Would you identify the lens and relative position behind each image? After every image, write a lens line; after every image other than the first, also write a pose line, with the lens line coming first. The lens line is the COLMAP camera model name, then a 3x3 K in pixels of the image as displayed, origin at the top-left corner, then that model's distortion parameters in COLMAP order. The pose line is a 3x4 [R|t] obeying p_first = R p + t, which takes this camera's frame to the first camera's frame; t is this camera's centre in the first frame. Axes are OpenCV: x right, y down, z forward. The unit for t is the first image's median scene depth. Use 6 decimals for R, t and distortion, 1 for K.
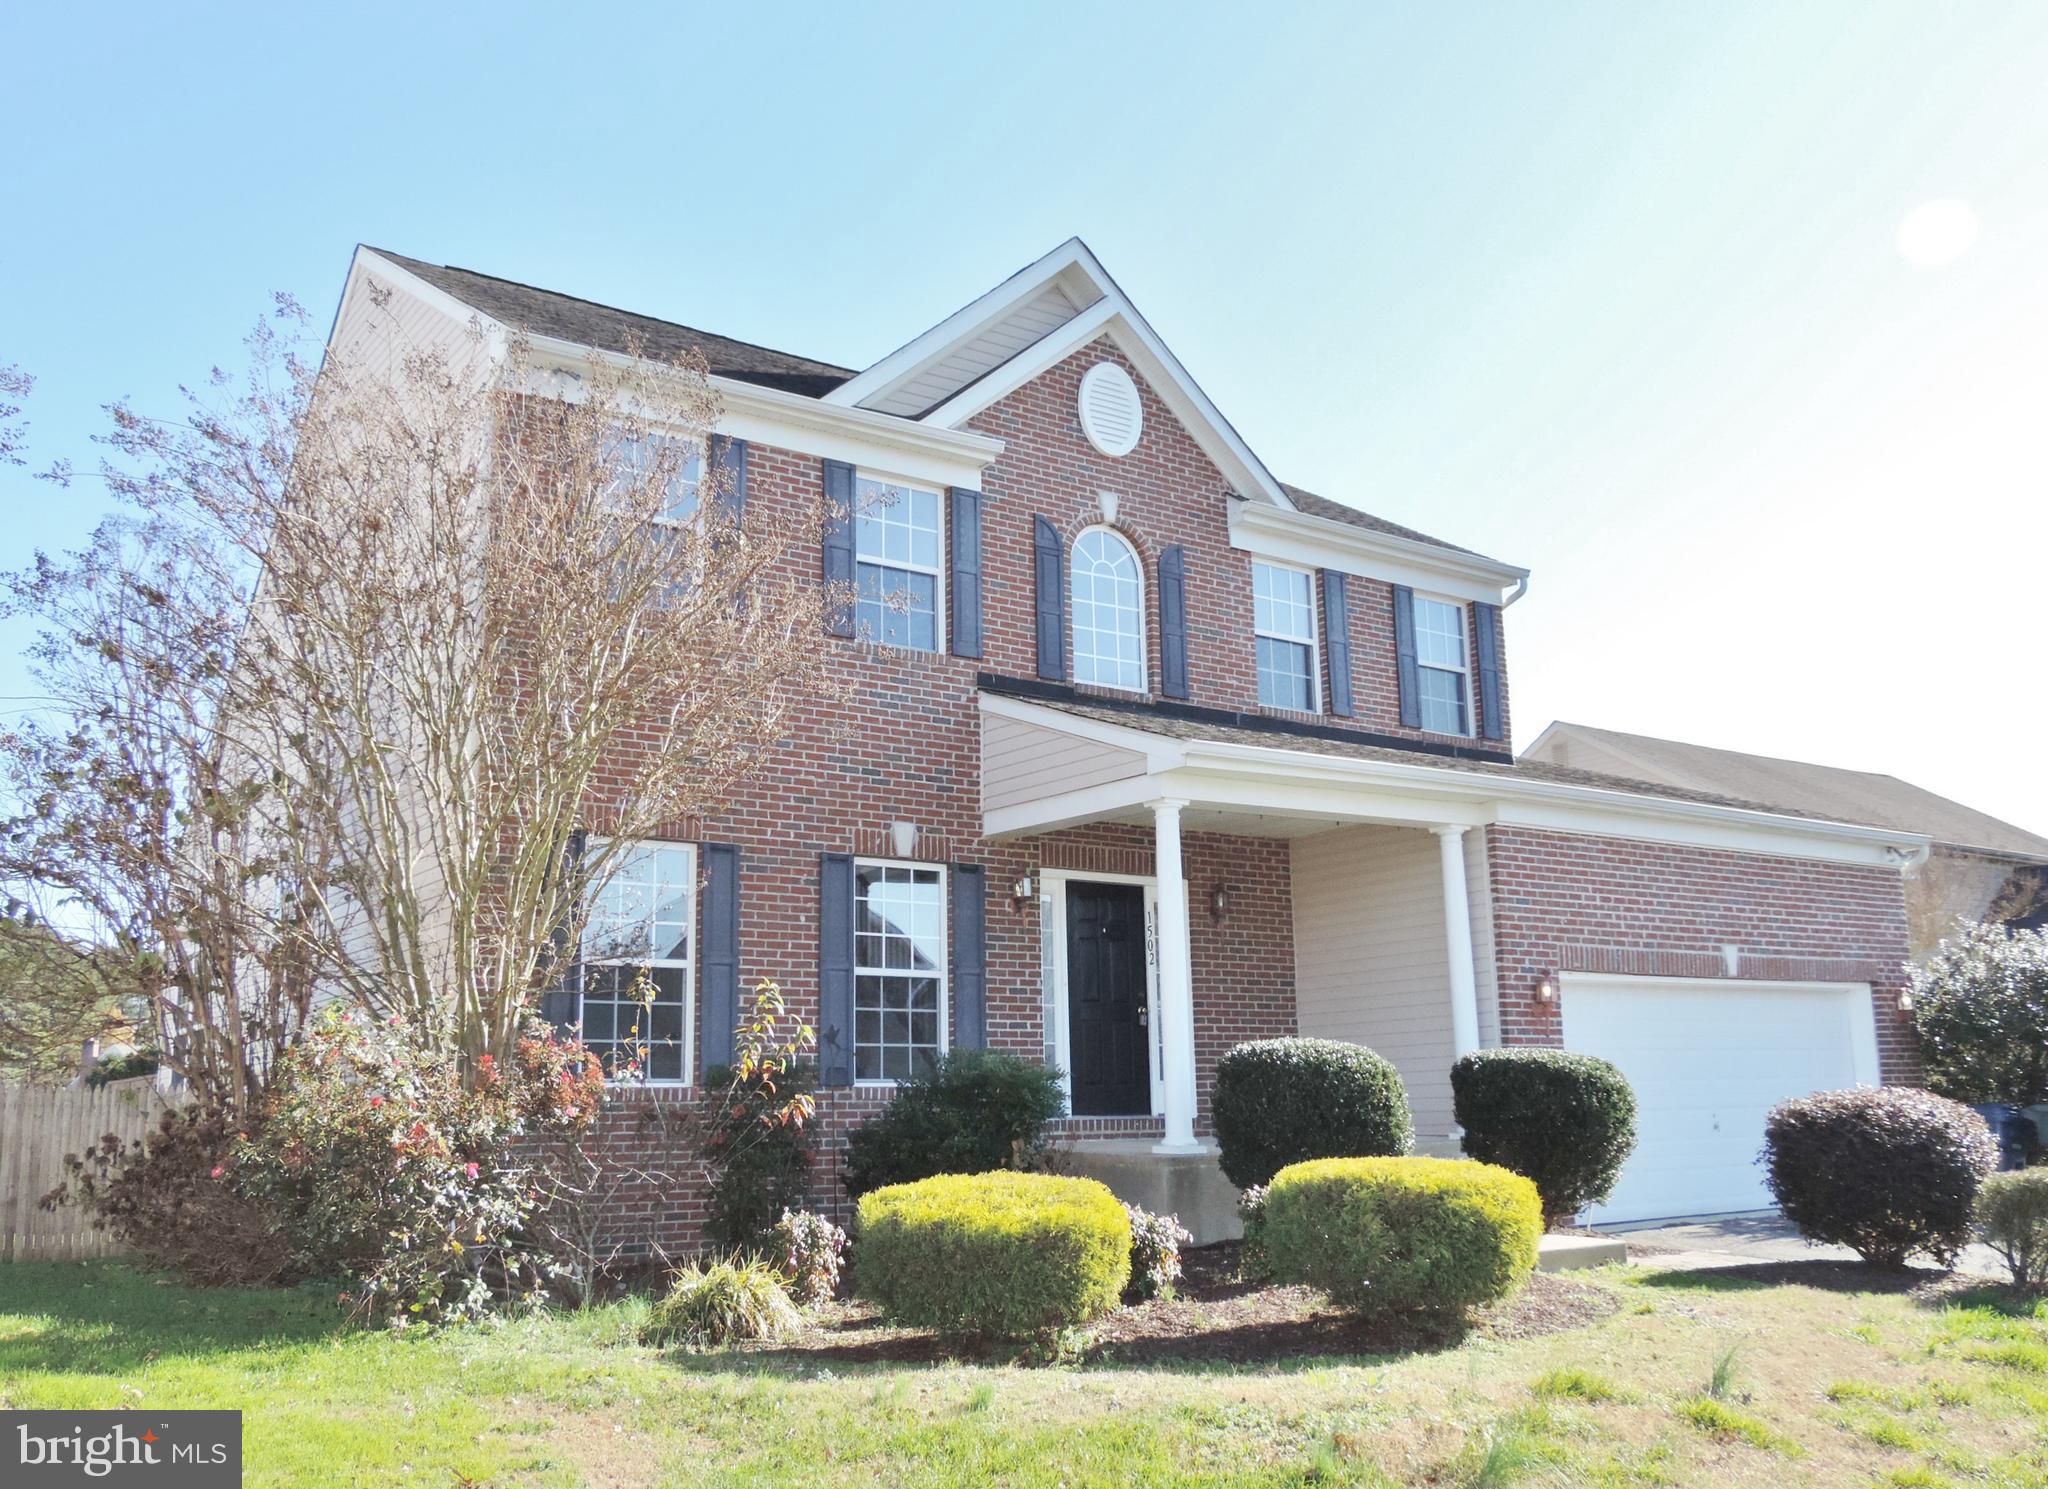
lens RADIAL K [[1801.0, 0, 1025.5], [0, 1801.0, 751.6], [0, 0, 1]] dist [-0.057262, 0.000599]
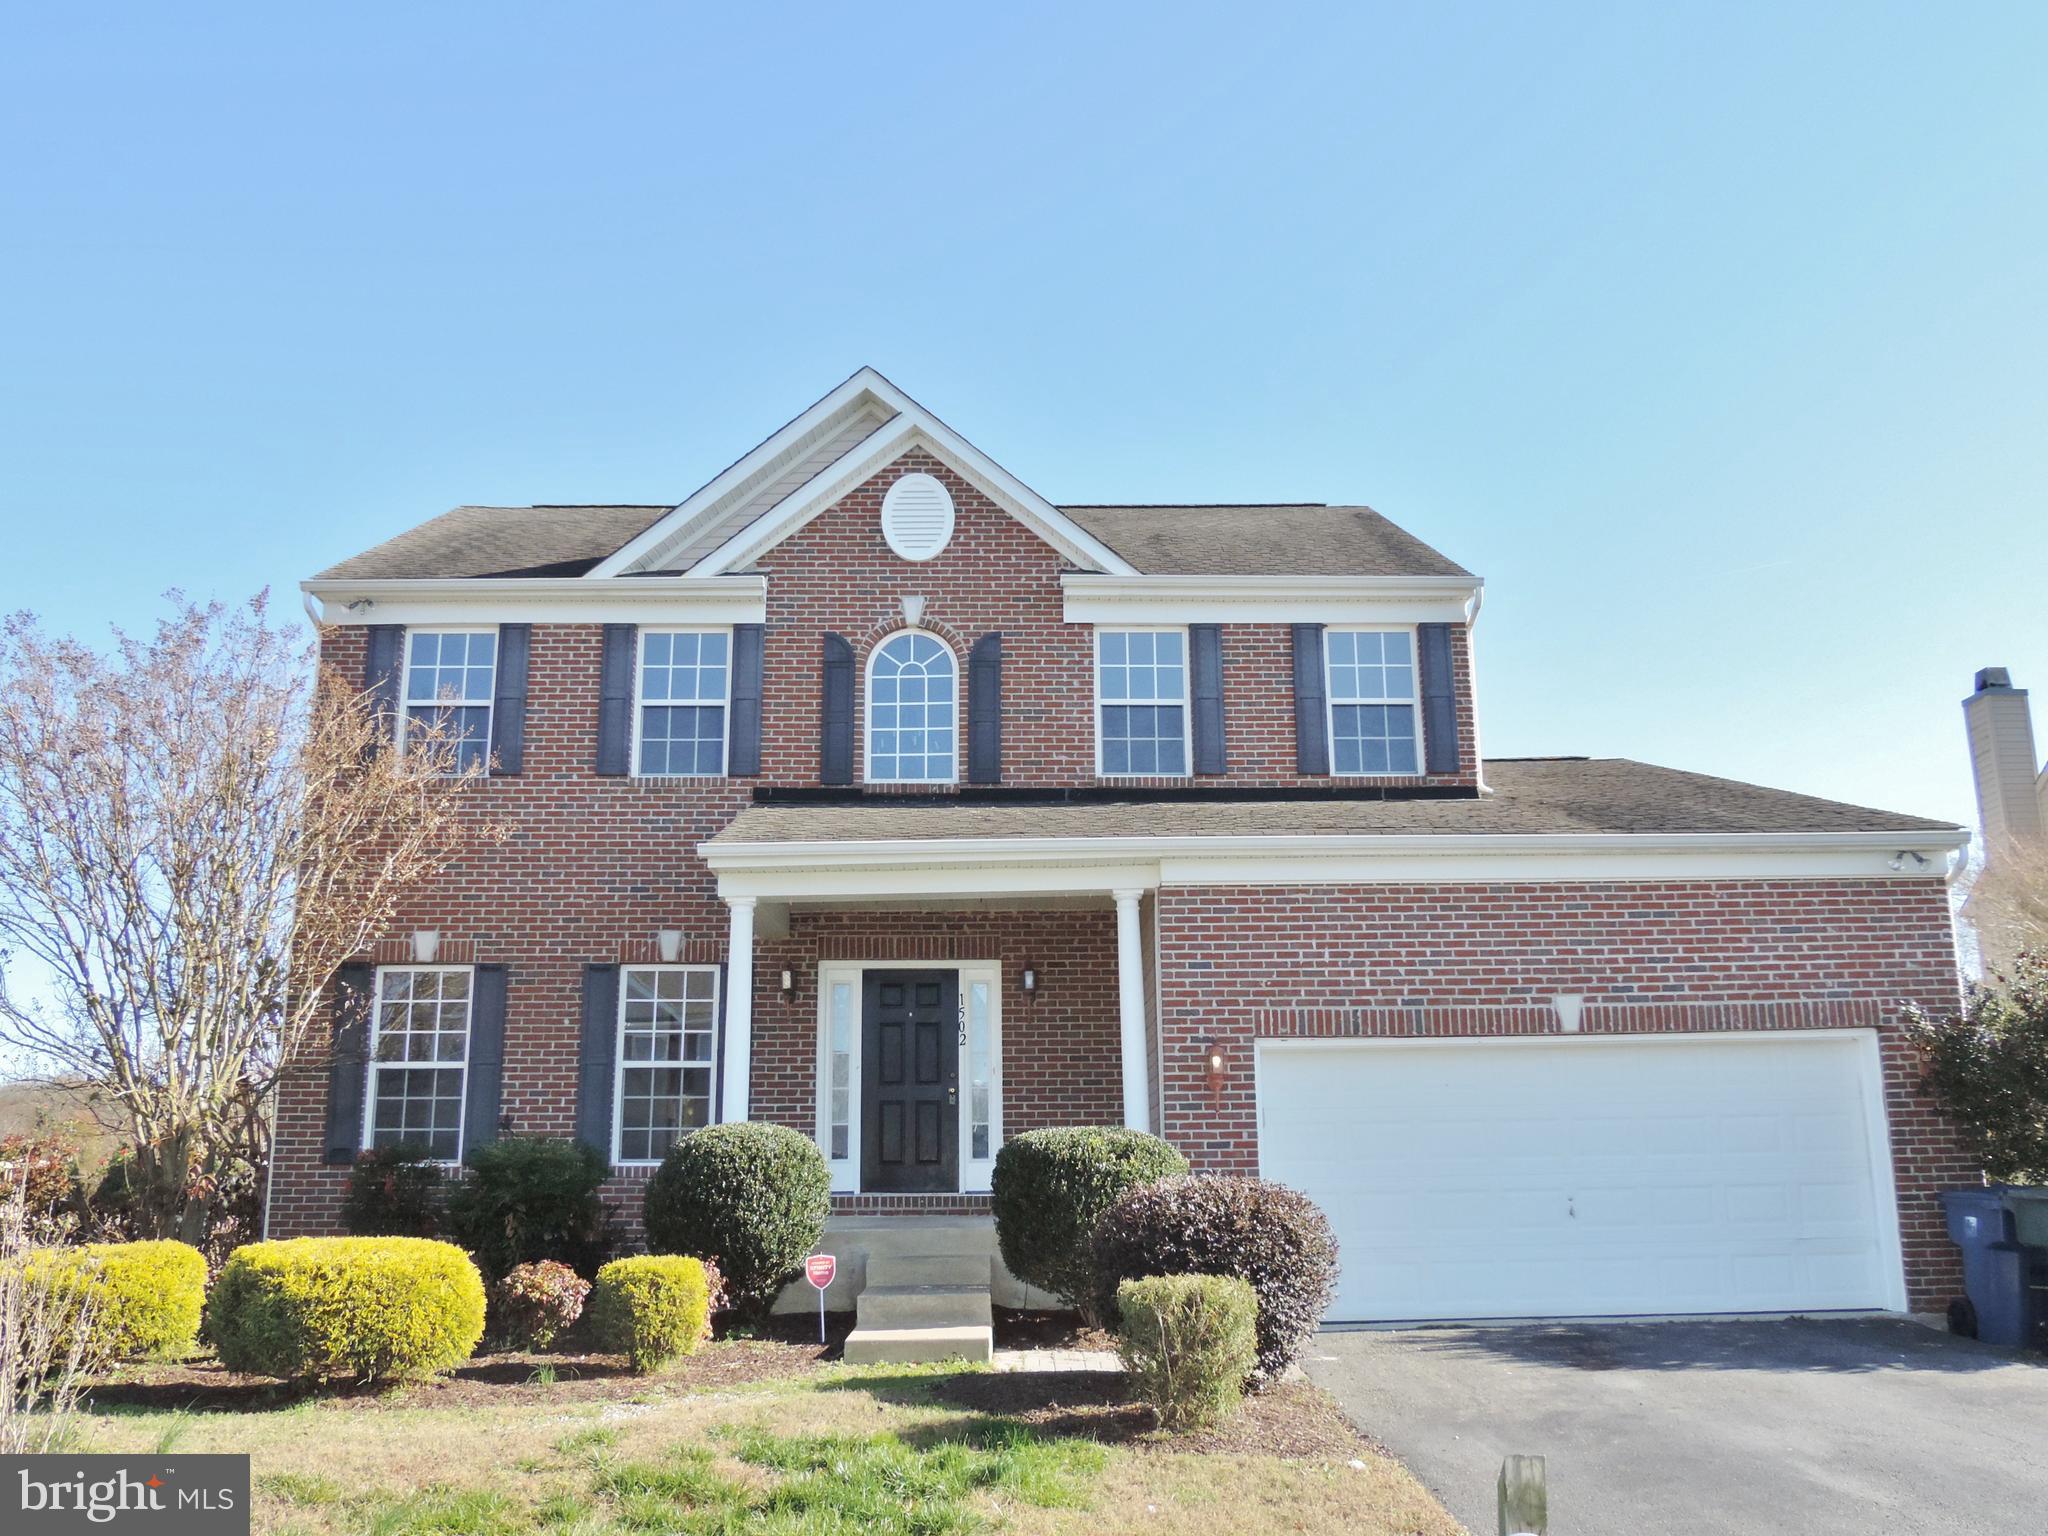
lens RADIAL K [[1779.8, 0, 1018.3], [0, 1779.8, 750.5], [0, 0, 1]] dist [-0.048229, 0.005655]
pose [[0.835016, -0.127394, -0.535274, 0.679990], [0.106380, 0.991851, -0.070108, 0.026432], [0.539843, 0.001599, 0.841764, 0.163986]]
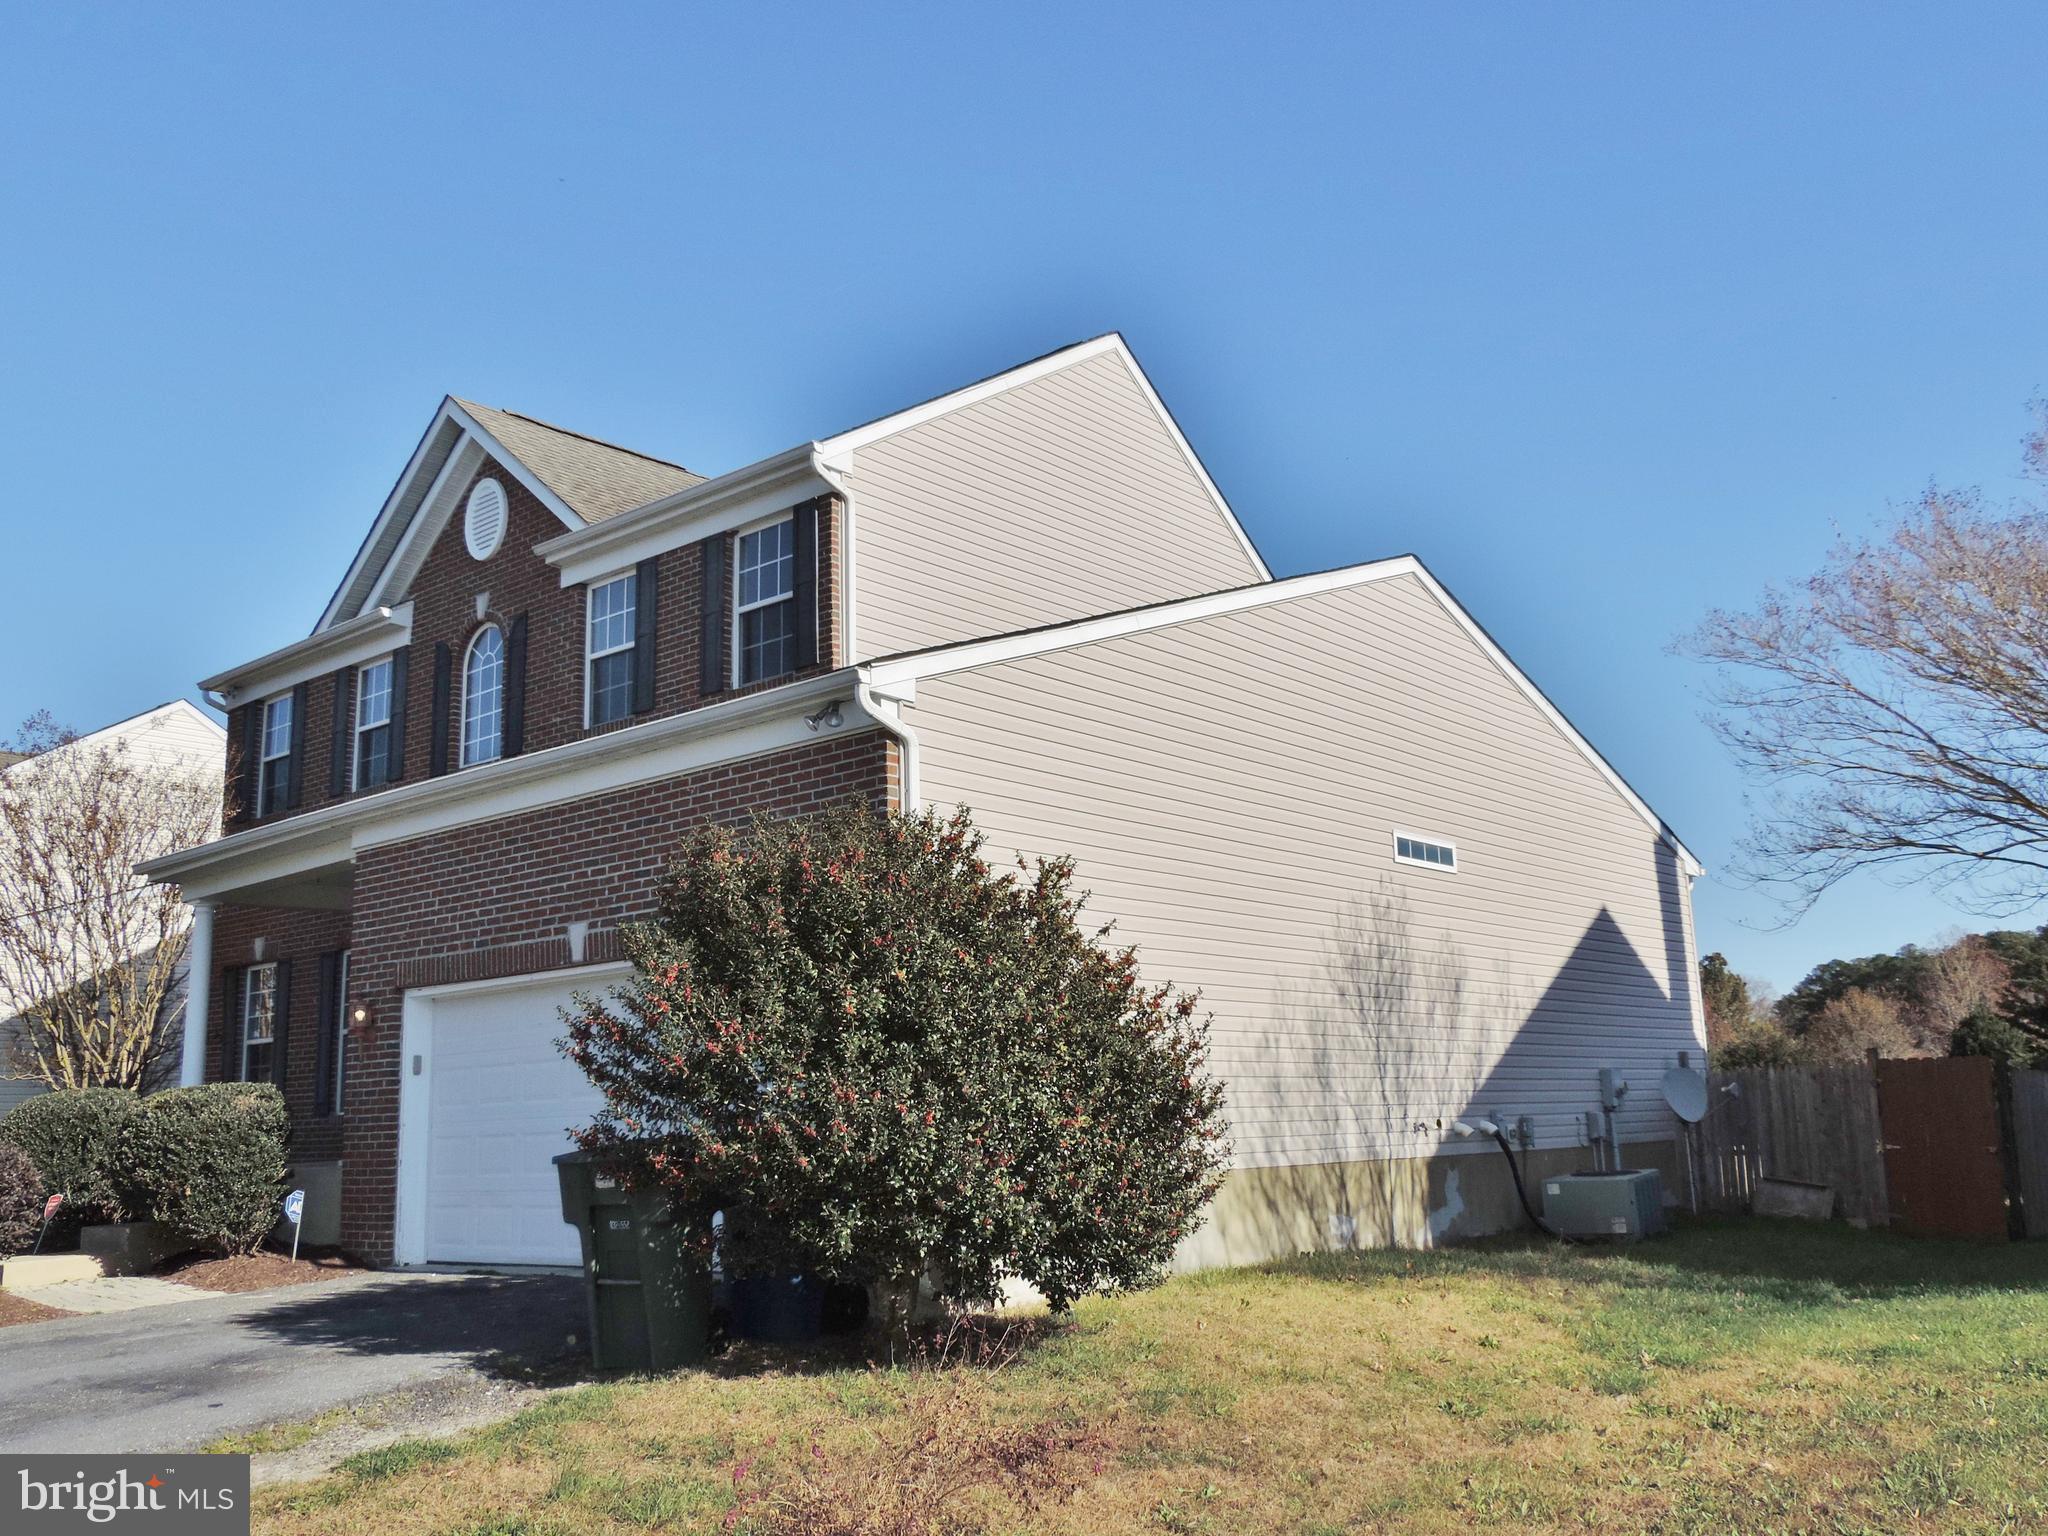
lens RADIAL K [[1779.8, 0, 1027.9], [0, 1779.8, 780.9], [0, 0, 1]] dist [-0.048229, 0.005655]
pose [[0.263331, -0.176880, -0.948351, 1.261556], [0.220896, 0.967985, -0.119205, 0.195472], [0.939075, -0.178097, 0.293972, 1.027328]]
